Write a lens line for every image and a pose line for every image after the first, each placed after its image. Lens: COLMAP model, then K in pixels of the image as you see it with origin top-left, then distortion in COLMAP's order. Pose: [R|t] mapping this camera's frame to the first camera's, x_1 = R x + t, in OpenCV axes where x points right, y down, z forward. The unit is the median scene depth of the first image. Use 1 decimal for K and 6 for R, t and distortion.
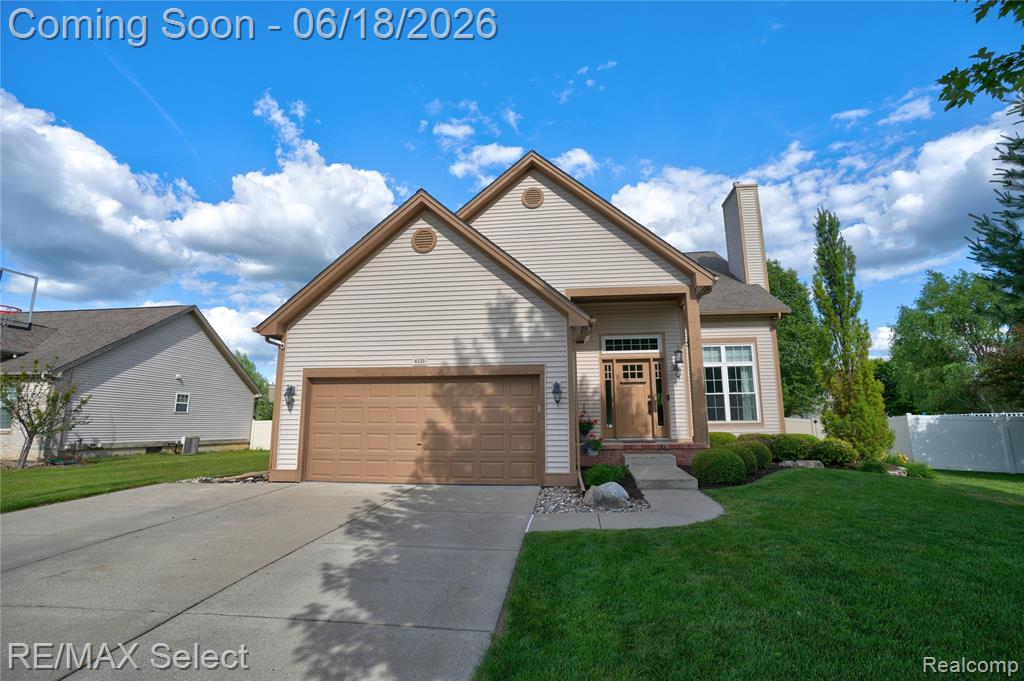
lens RADIAL K [[472.3, 0, 513.2], [0, 472.3, 341.9], [0, 0, 1]] dist [-0.029989, 0.001613]
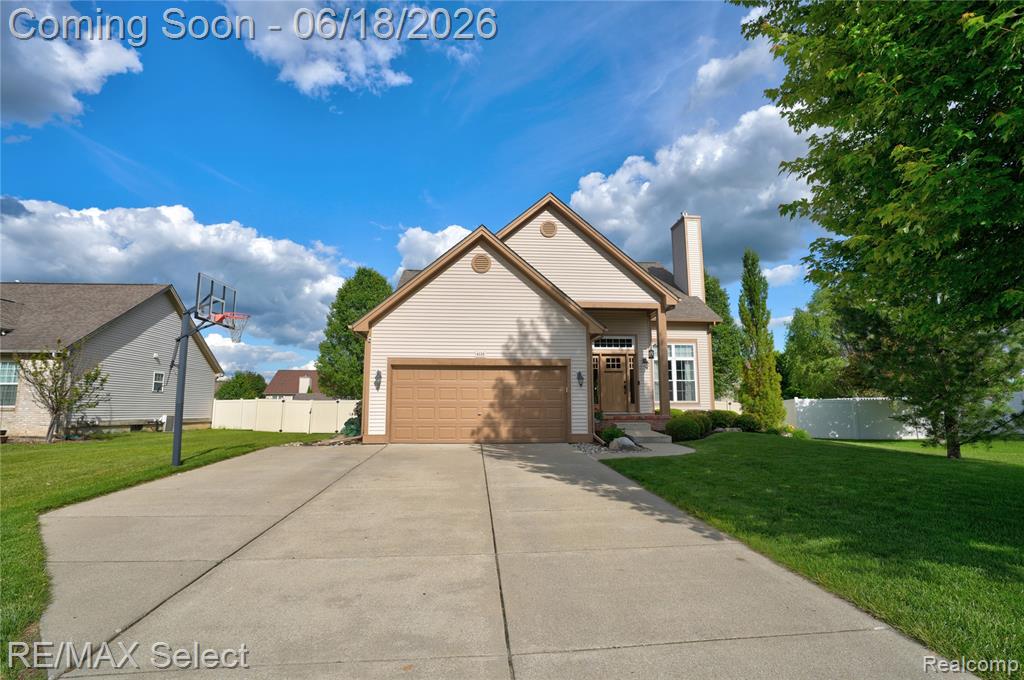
lens RADIAL K [[505.8, 0, 513.1], [0, 505.8, 339.1], [0, 0, 1]] dist [-0.022465, -0.000412]
pose [[0.981804, 0.028825, 0.187697, -0.293962], [-0.035808, 0.998783, 0.033921, -0.043216], [-0.186491, -0.040025, 0.981641, -0.346860]]
